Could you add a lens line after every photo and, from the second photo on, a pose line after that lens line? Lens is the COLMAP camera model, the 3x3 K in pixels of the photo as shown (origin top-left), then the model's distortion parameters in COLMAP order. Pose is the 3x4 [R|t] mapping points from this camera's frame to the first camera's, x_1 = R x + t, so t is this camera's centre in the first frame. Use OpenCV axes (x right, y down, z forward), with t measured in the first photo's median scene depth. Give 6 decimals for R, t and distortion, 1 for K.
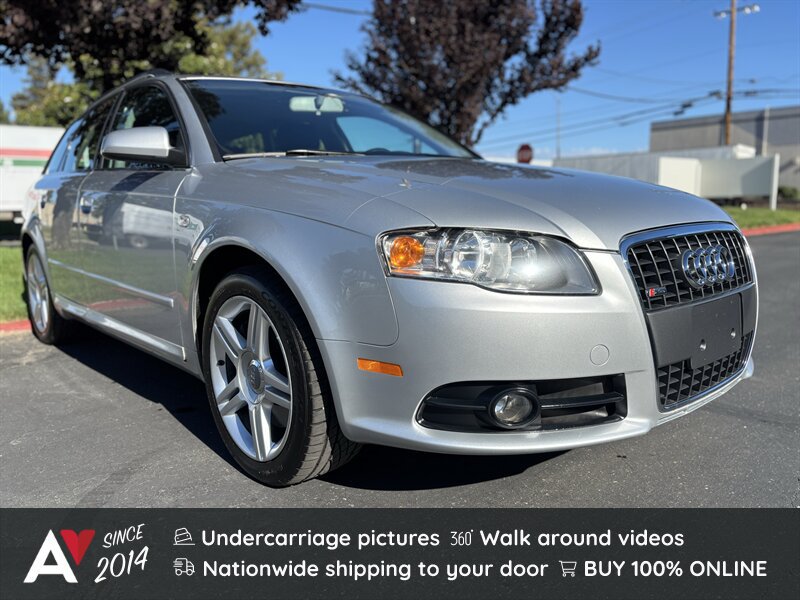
lens RADIAL K [[612.4, 0, 402.8], [0, 612.4, 297.8], [0, 0, 1]] dist [0.037706, -0.057671]
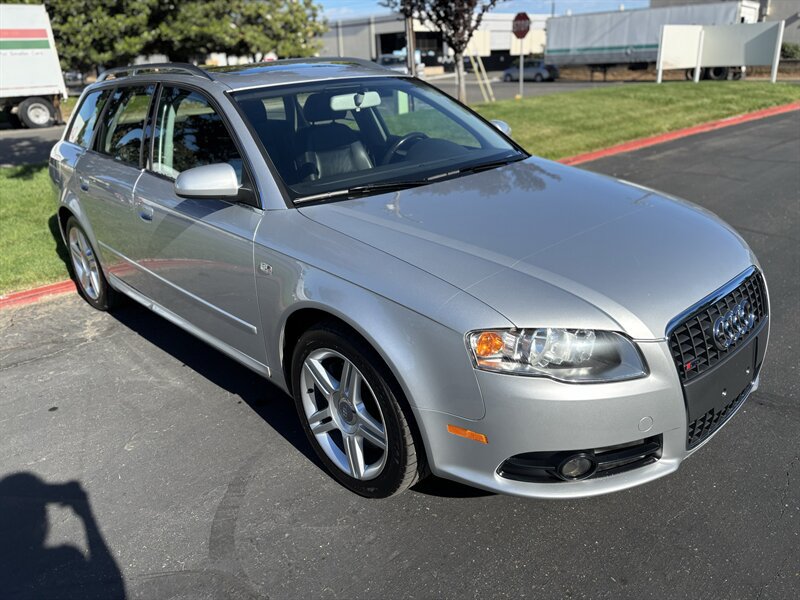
lens RADIAL K [[612.4, 0, 406.3], [0, 612.4, 301.2], [0, 0, 1]] dist [0.037706, -0.057671]
pose [[0.999236, -0.032874, 0.021124, -0.135498], [0.027494, 0.975626, 0.217712, -0.319714], [-0.027767, -0.216965, 0.975784, -0.113831]]
